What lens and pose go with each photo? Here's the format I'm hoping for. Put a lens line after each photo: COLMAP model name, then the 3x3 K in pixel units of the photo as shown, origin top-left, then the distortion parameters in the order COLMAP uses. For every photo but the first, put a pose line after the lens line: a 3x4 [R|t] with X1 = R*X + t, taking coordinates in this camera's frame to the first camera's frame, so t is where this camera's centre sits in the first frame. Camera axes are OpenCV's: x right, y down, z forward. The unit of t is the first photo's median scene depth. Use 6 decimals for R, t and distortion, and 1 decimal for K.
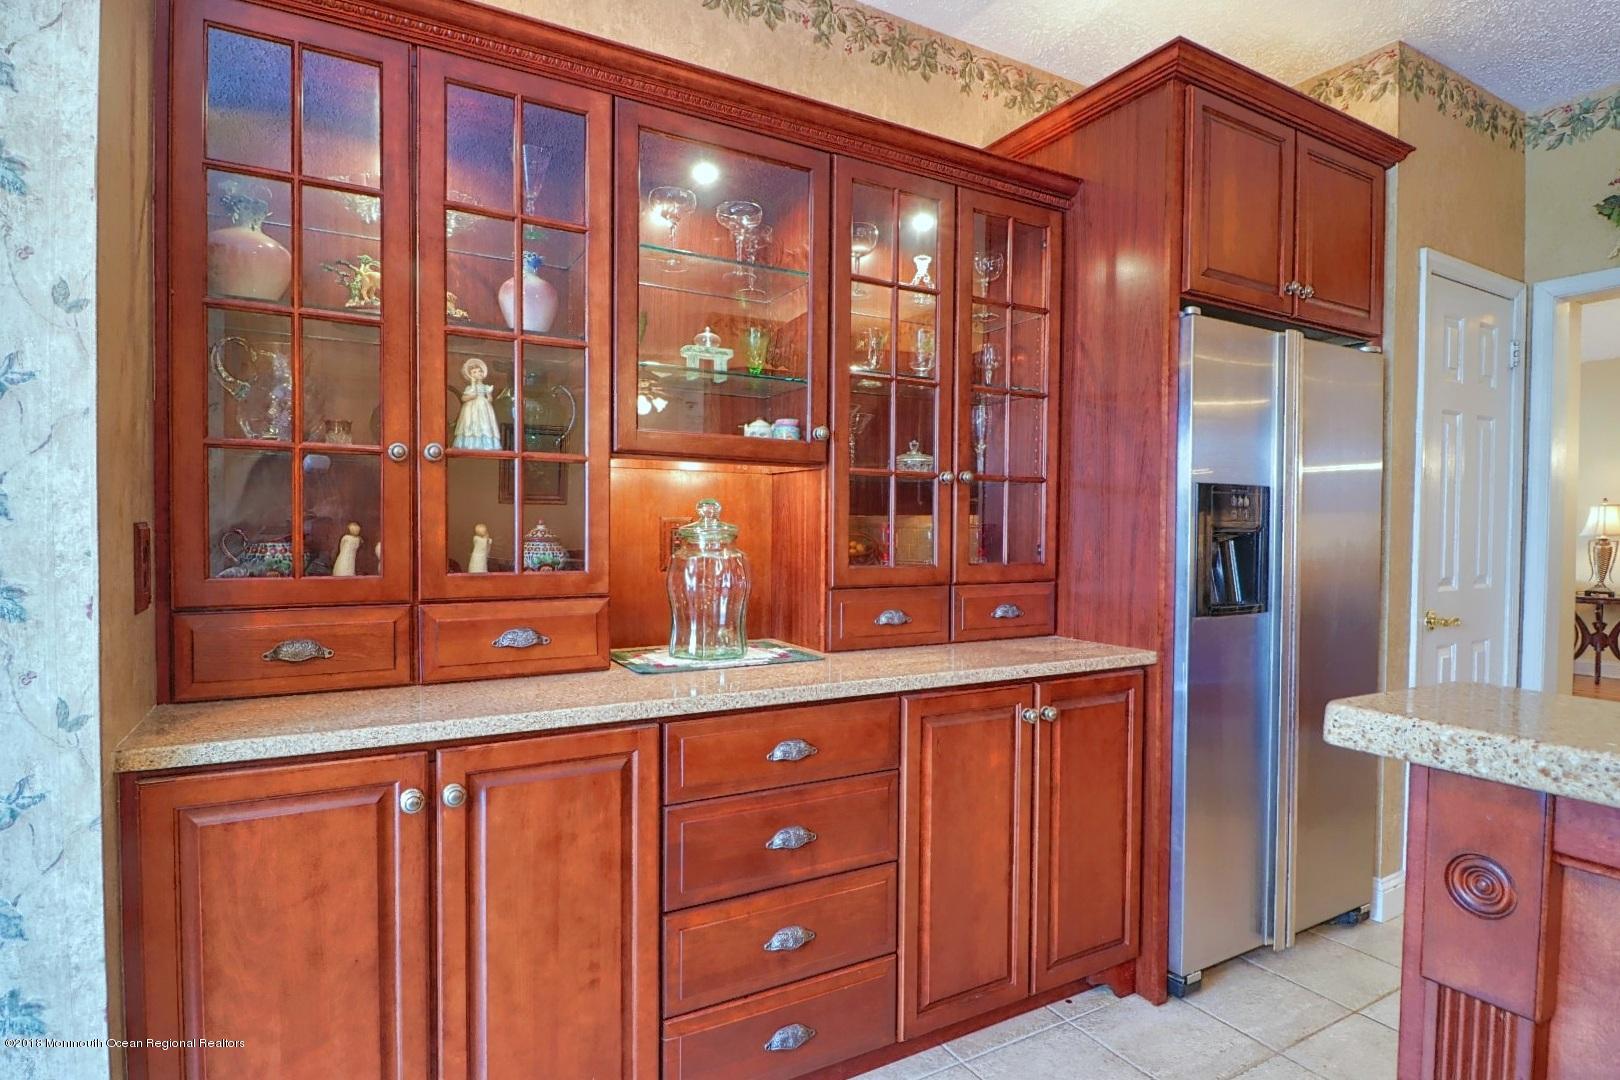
lens RADIAL K [[848.4, 0, 811.4], [0, 848.4, 548.4], [0, 0, 1]] dist [0.000445, -0.014287]
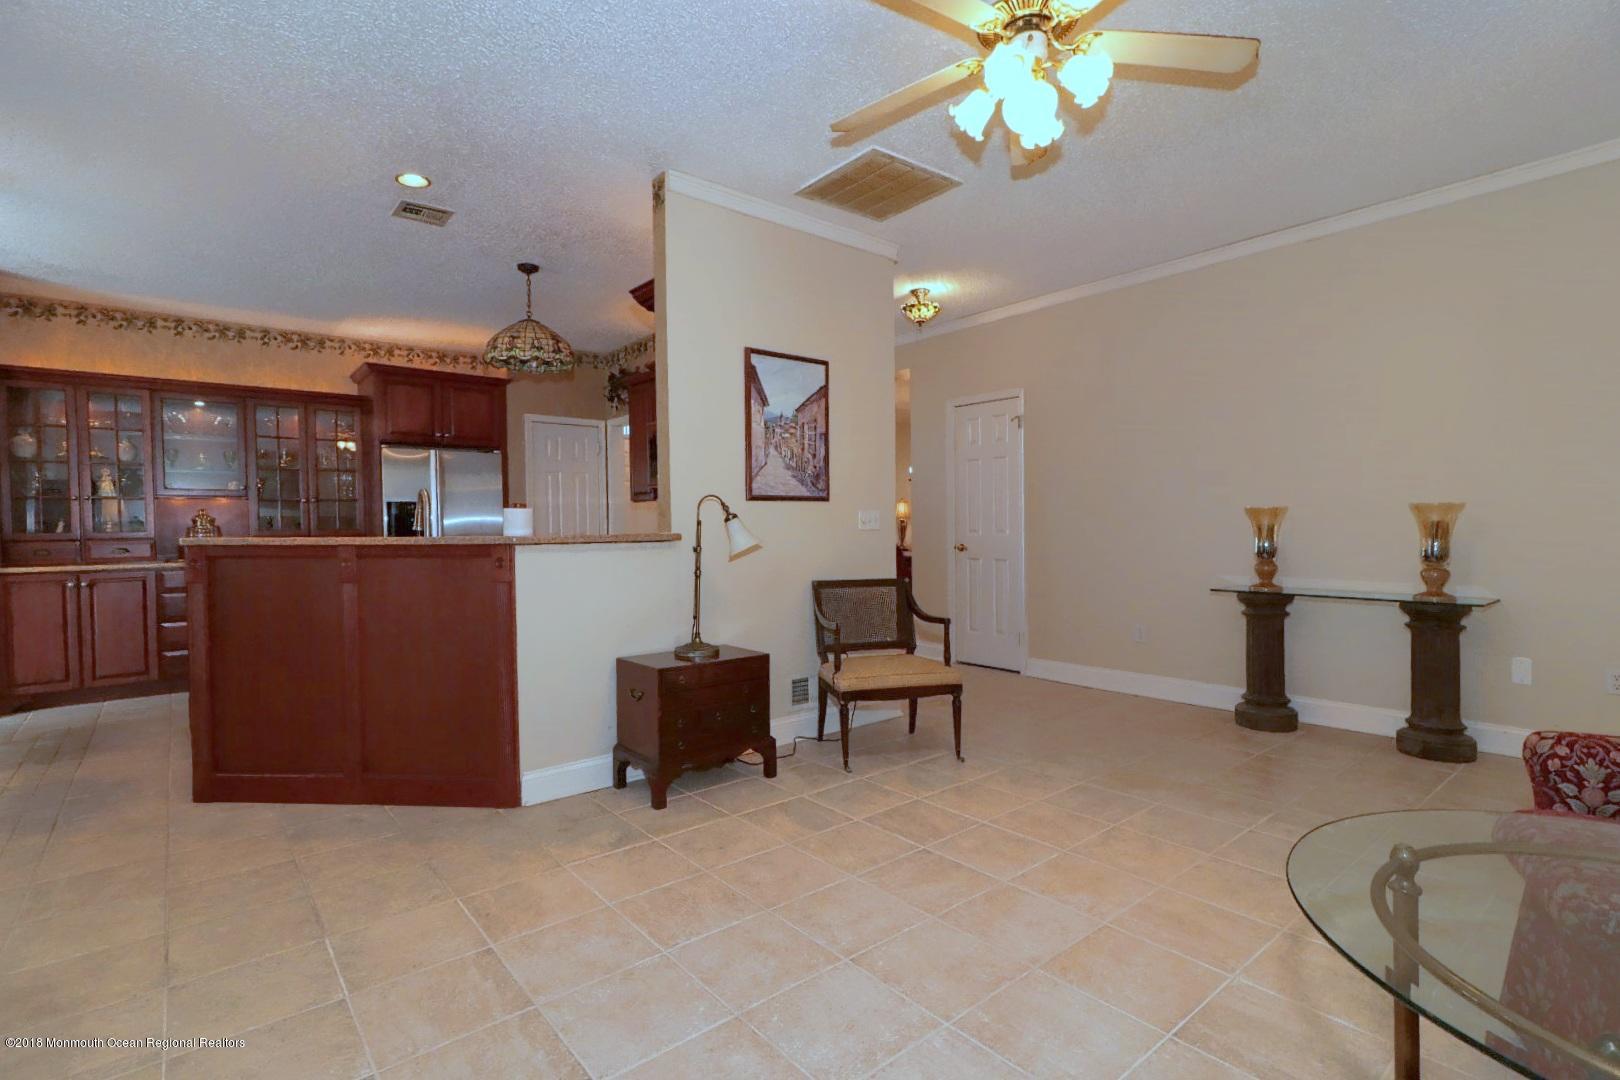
lens RADIAL K [[756.3, 0, 808.7], [0, 756.3, 545.8], [0, 0, 1]] dist [-0.002582, -0.000394]
pose [[0.982988, -0.024137, 0.182079, 1.794469], [0.023728, 0.999709, 0.004425, 0.134231], [-0.182133, -0.000029, 0.983274, -2.448654]]
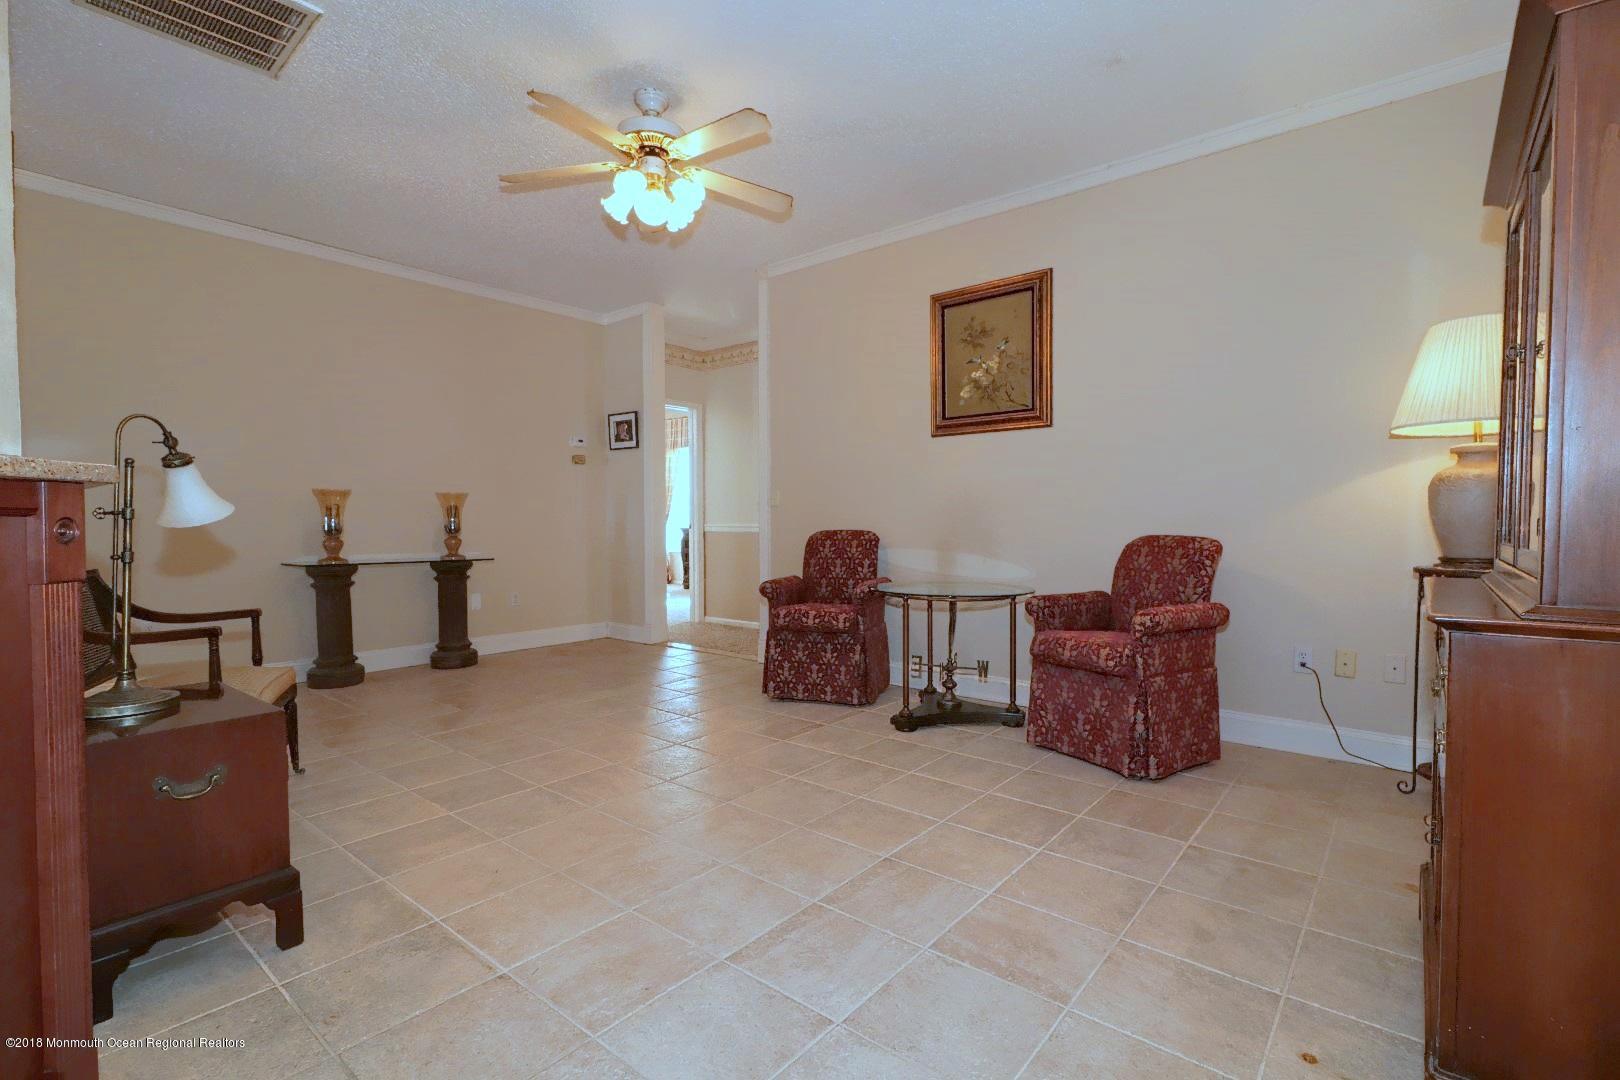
lens RADIAL K [[756.3, 0, 808.7], [0, 756.3, 545.8], [0, 0, 1]] dist [-0.002582, -0.000394]
pose [[-0.357077, -0.039036, 0.933259, 0.585293], [0.021195, 0.998530, 0.049876, 0.157790], [-0.933834, 0.037590, -0.355725, -1.009031]]
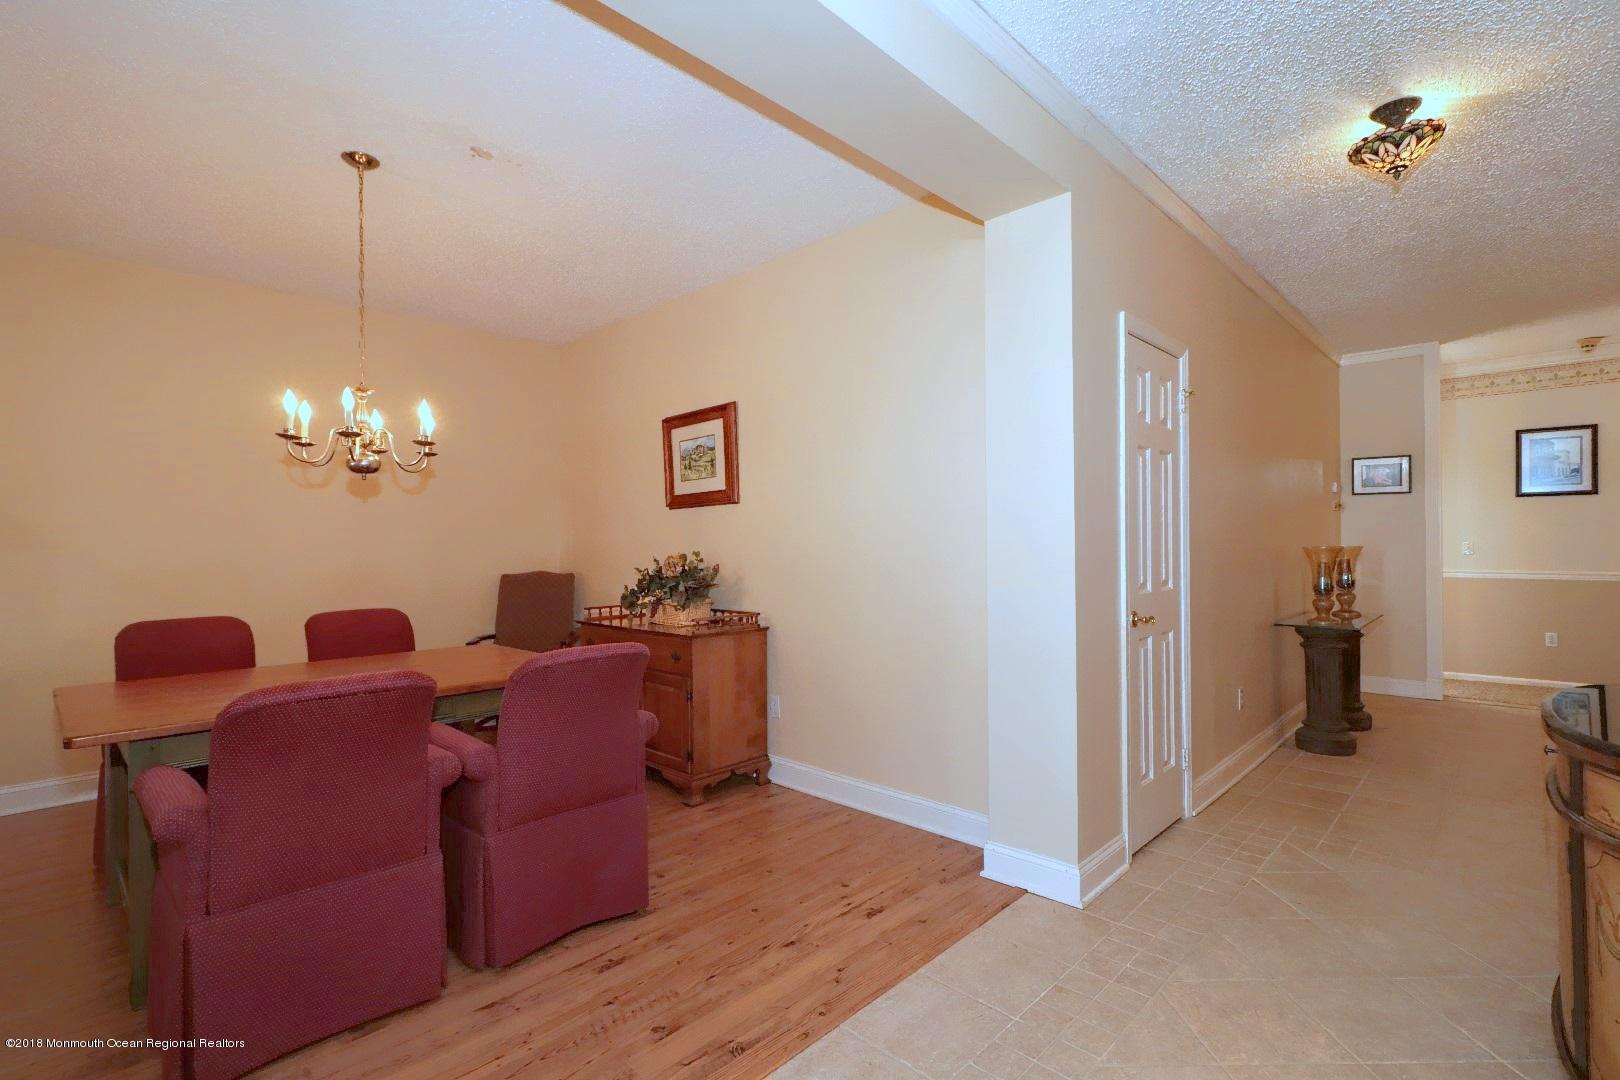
lens RADIAL K [[747.0, 0, 809.8], [0, 747.0, 543.3], [0, 0, 1]] dist [0.002068, 0.000097]
pose [[-0.281250, -0.004639, 0.959623, 1.669050], [0.030499, 0.999440, 0.013770, -0.035347], [-0.959150, 0.033141, -0.280951, 1.966495]]
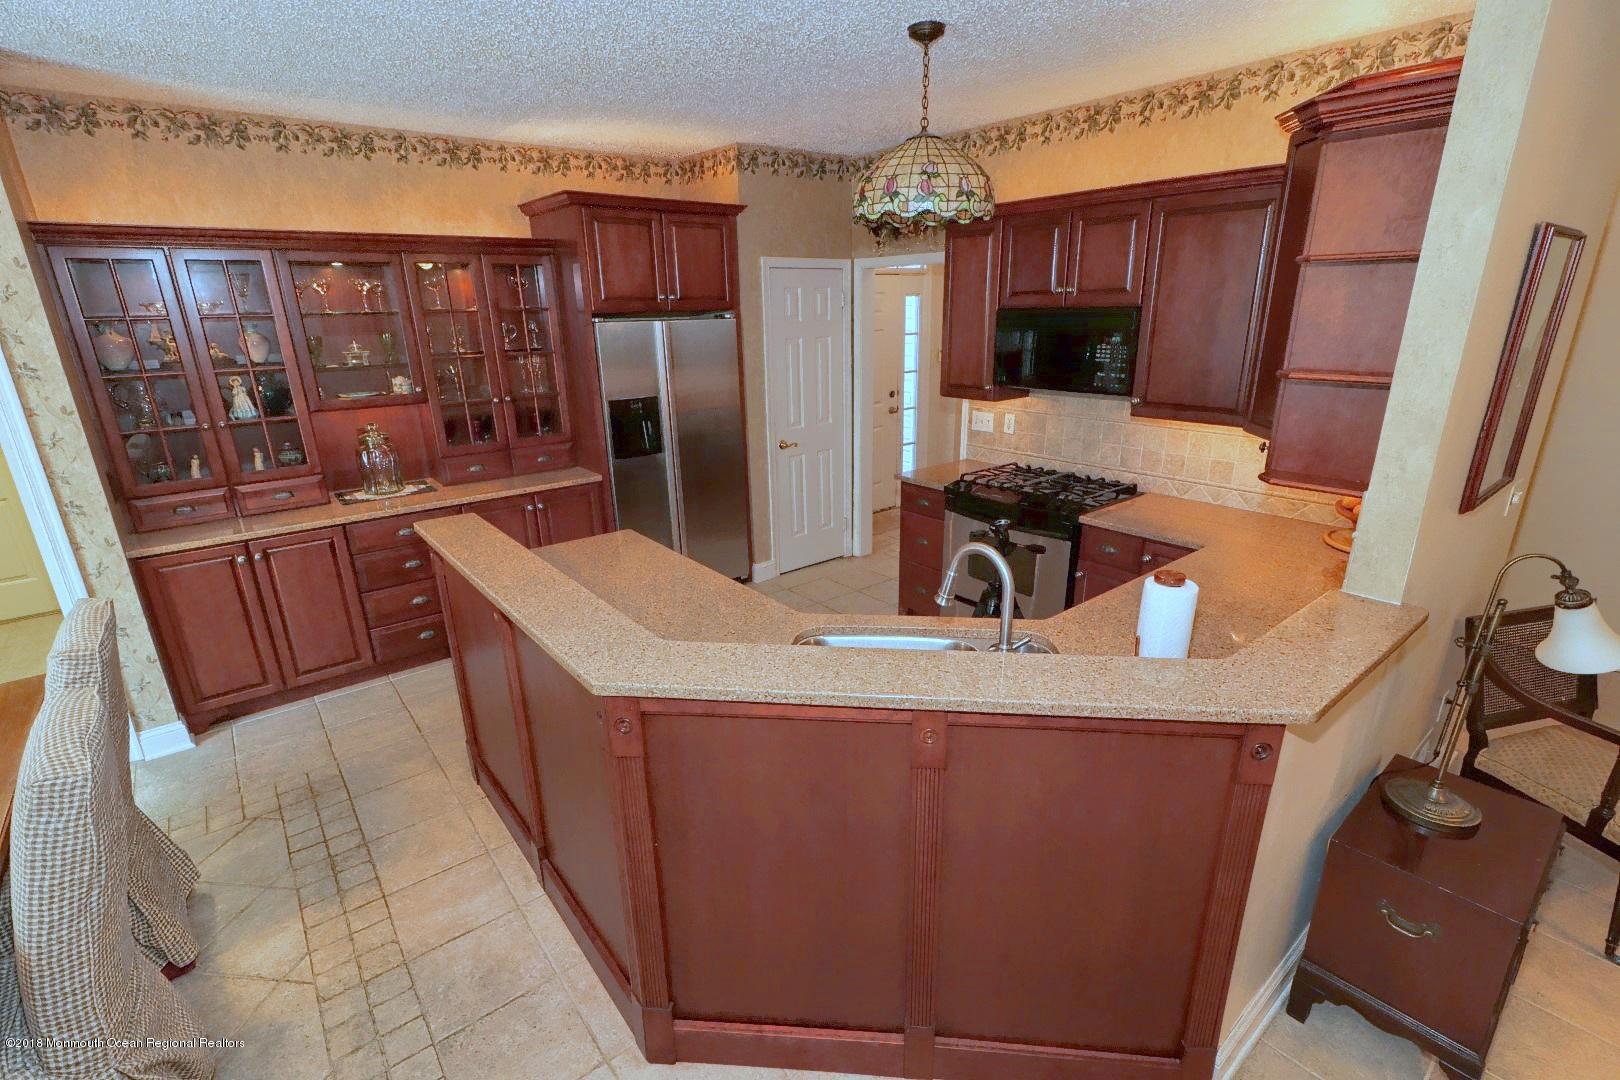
lens RADIAL K [[741.3, 0, 813.2], [0, 741.3, 552.2], [0, 0, 1]] dist [0.000431, -0.001302]
pose [[0.985794, -0.078399, 0.148541, 0.813124], [0.031332, 0.954691, 0.295946, -0.313846], [-0.165013, -0.287088, 0.943584, -1.287227]]
